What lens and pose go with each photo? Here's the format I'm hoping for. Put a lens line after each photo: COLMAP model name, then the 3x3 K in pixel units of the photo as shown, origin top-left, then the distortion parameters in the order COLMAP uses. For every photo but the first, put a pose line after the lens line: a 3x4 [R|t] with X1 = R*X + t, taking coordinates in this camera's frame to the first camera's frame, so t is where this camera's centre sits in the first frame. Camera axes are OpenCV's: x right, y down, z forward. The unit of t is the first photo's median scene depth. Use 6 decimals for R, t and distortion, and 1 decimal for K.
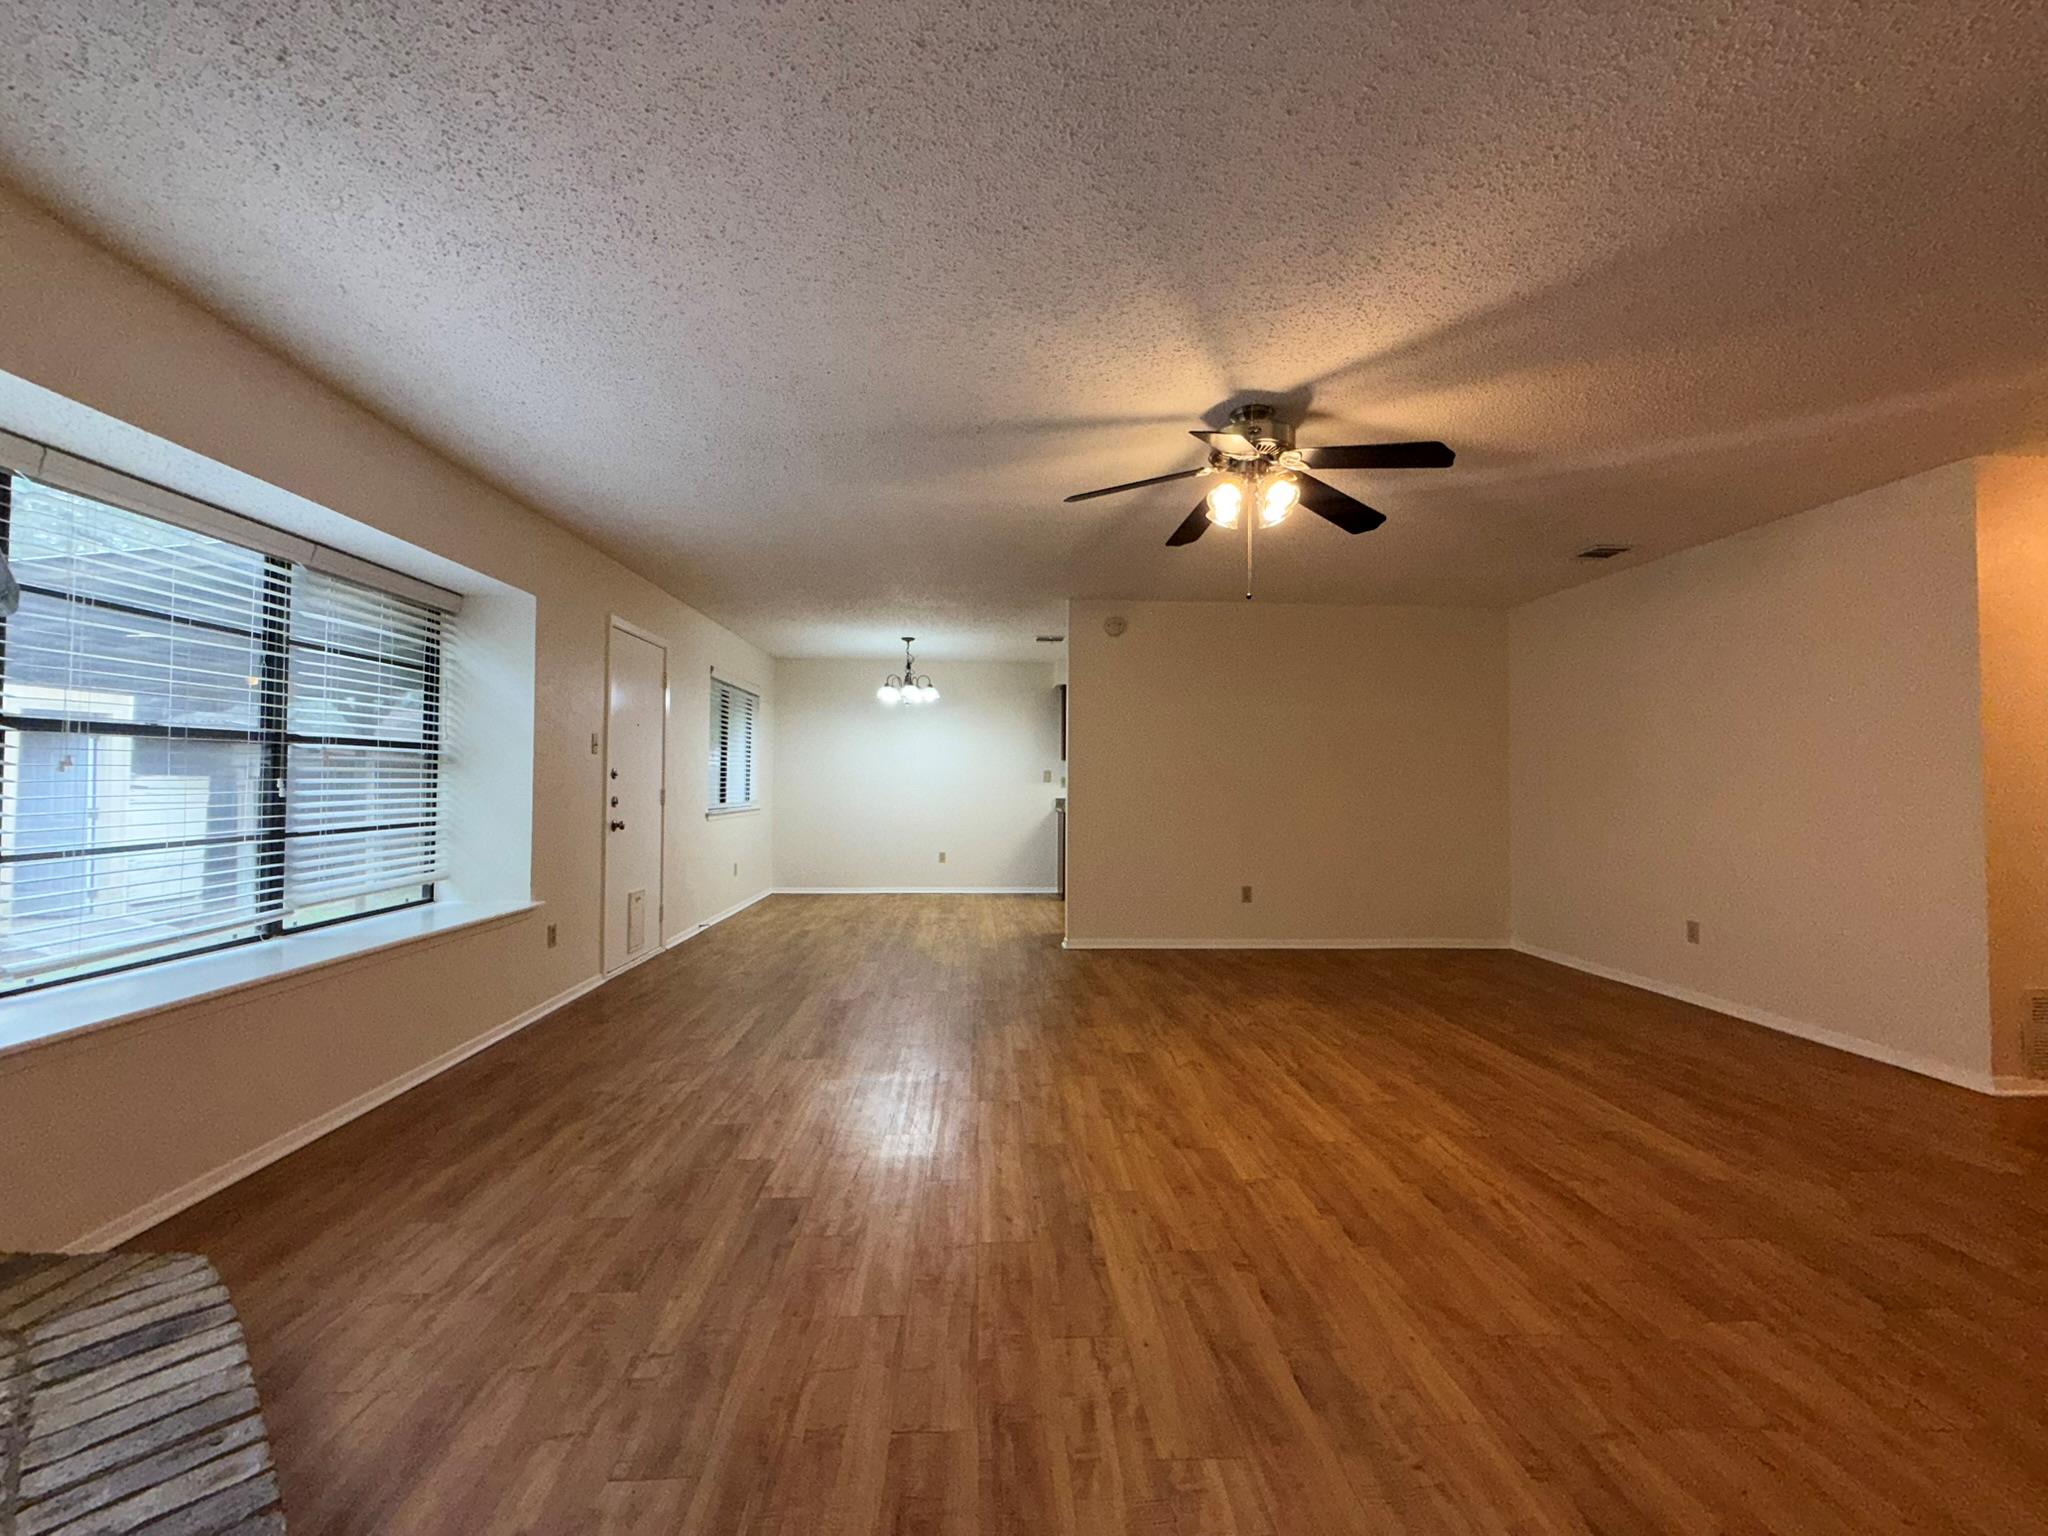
lens RADIAL K [[819.8, 0, 1024.0], [0, 819.8, 768.0], [0, 0, 1]] dist [0.002175, 0.000215]
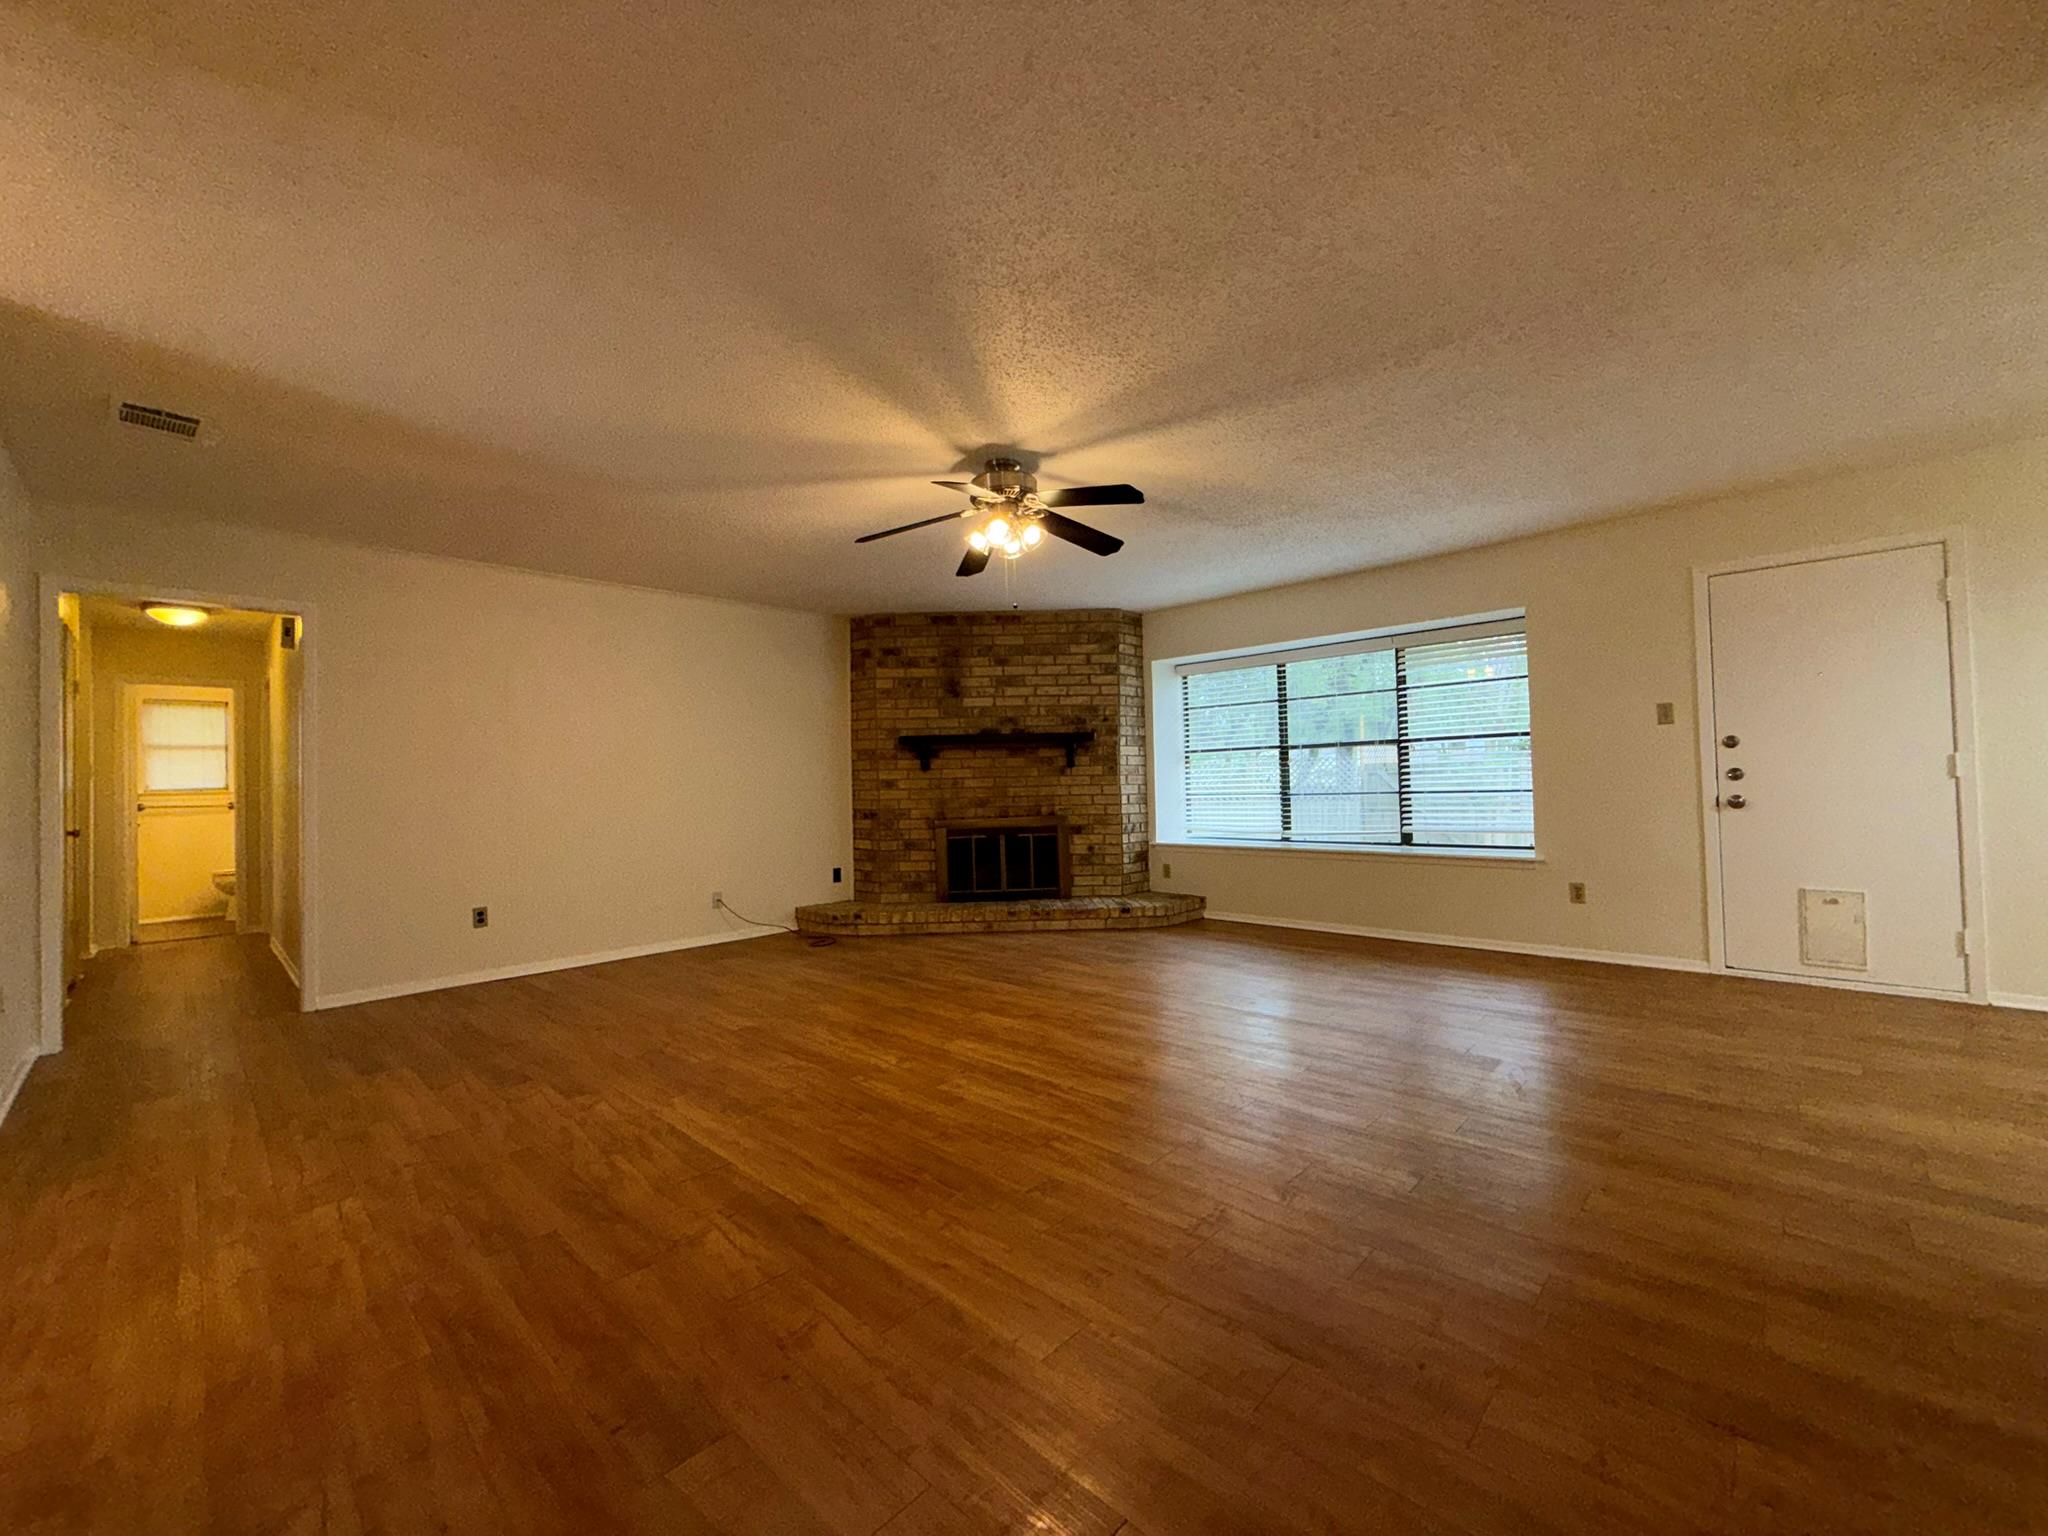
lens RADIAL K [[814.3, 0, 1016.8], [0, 814.3, 765.5], [0, 0, 1]] dist [0.001059, 0.000241]
pose [[-0.734744, -0.001302, -0.678343, 1.060701], [0.033625, 0.998699, -0.038337, 0.065629], [0.677510, -0.050977, -0.733745, 1.830814]]
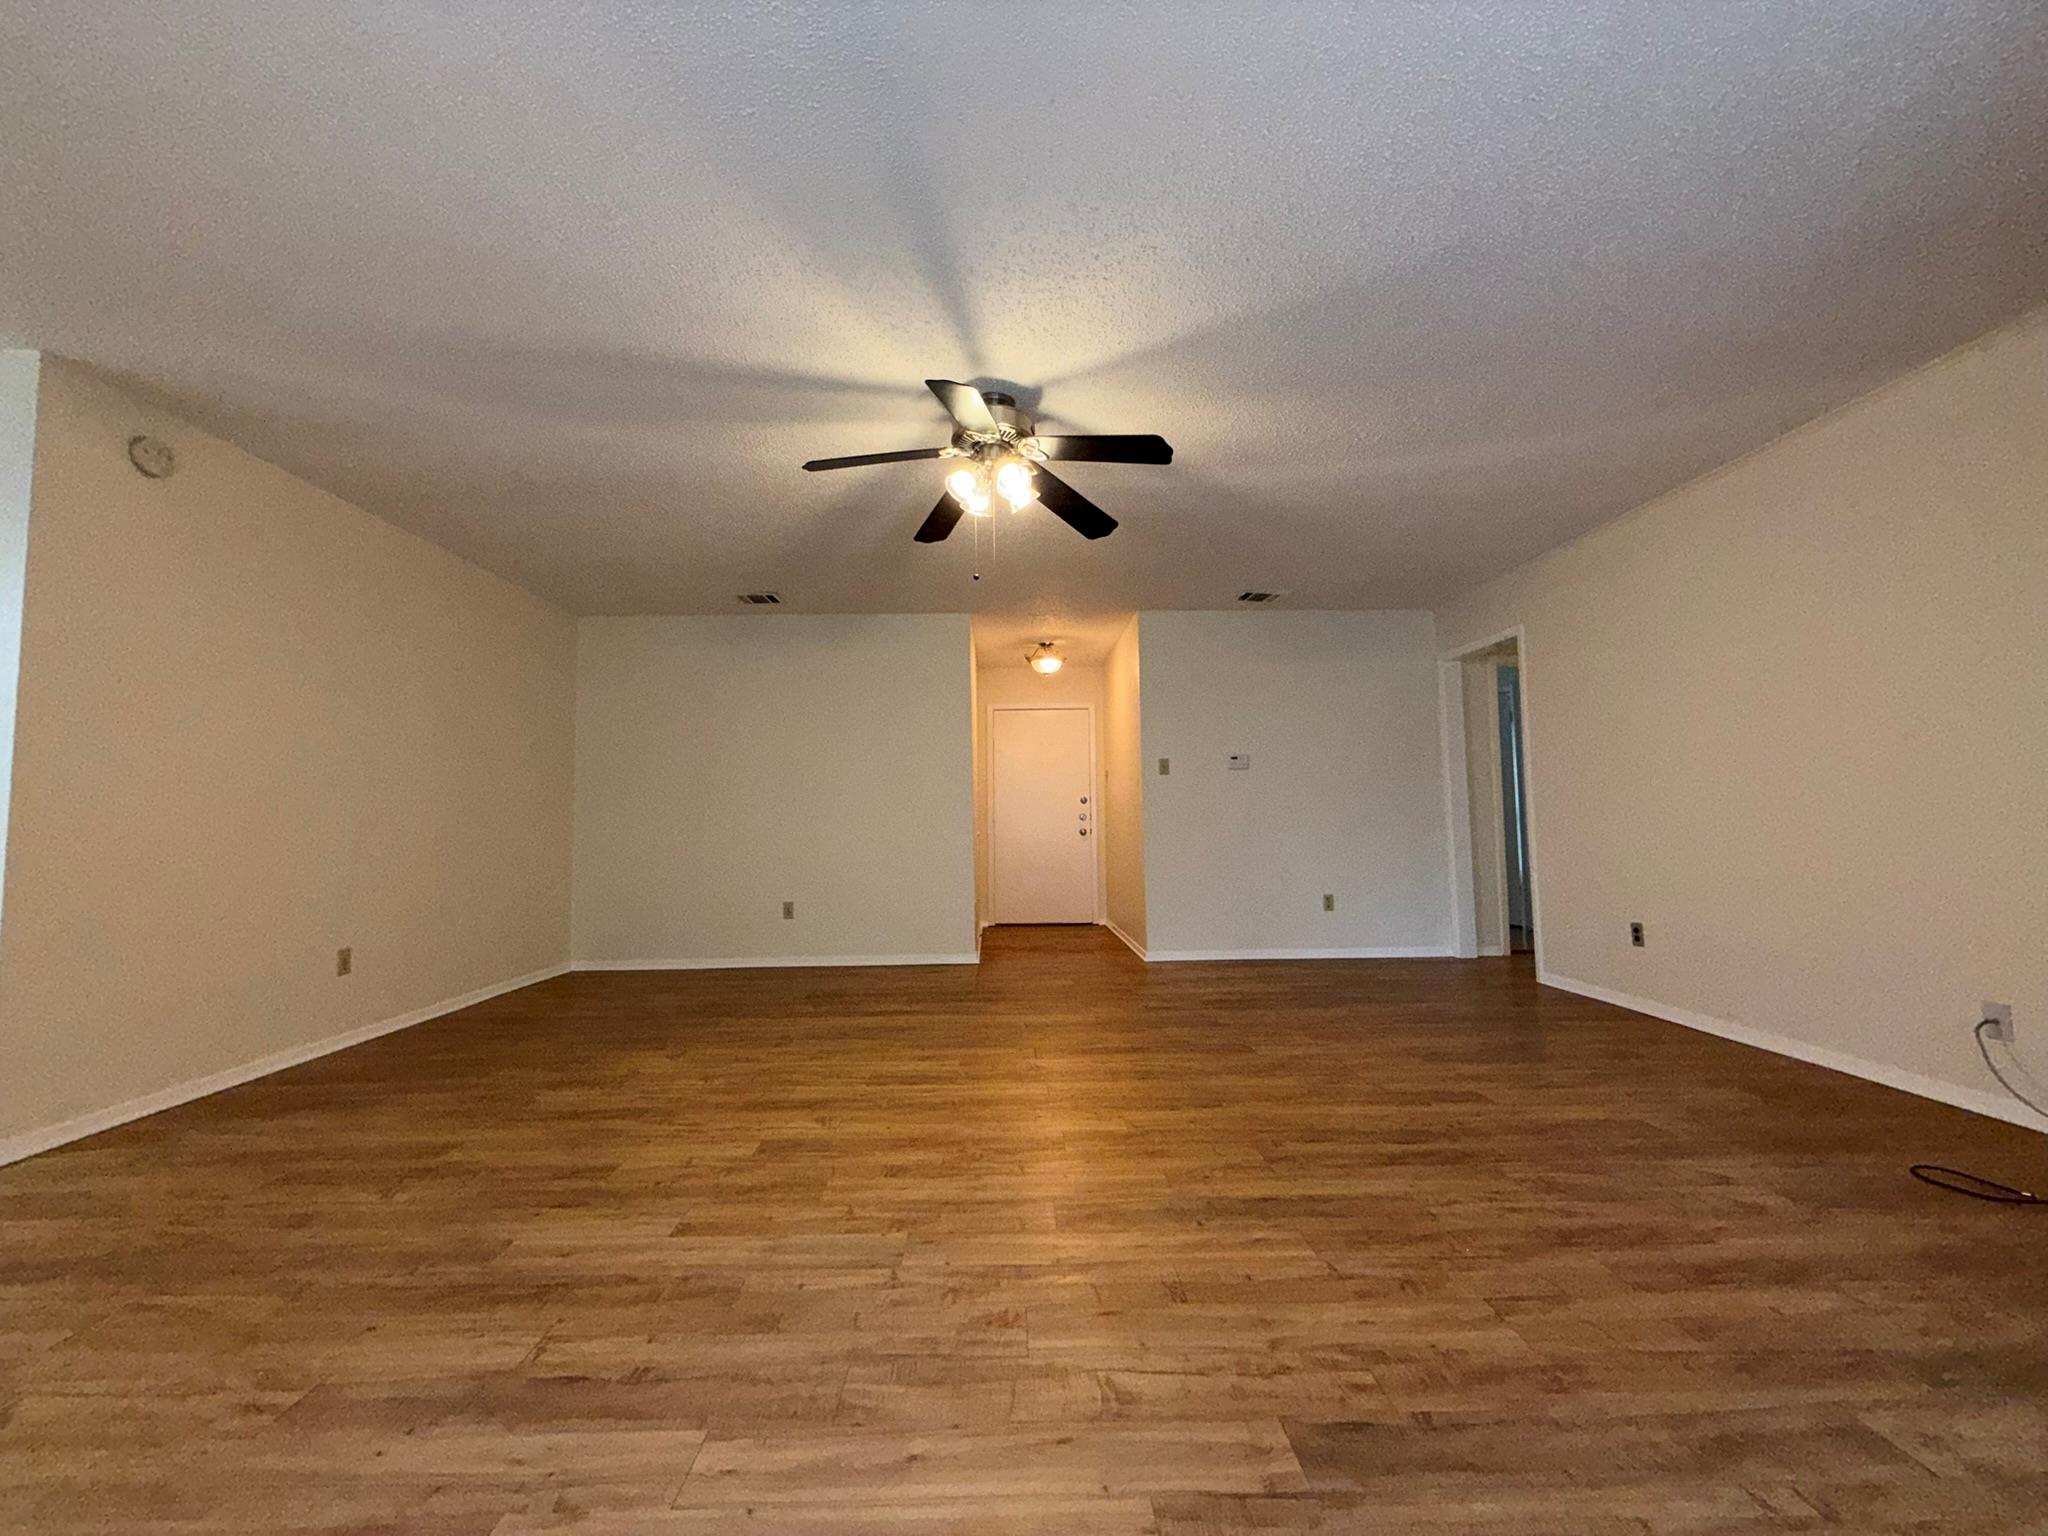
lens RADIAL K [[809.9, 0, 1011.6], [0, 809.9, 770.2], [0, 0, 1]] dist [0.000507, 0.000448]
pose [[0.038269, 0.057290, 0.997624, -0.673513], [-0.005840, 0.998351, -0.057108, 0.076789], [-0.999250, -0.003641, 0.038540, 0.906908]]
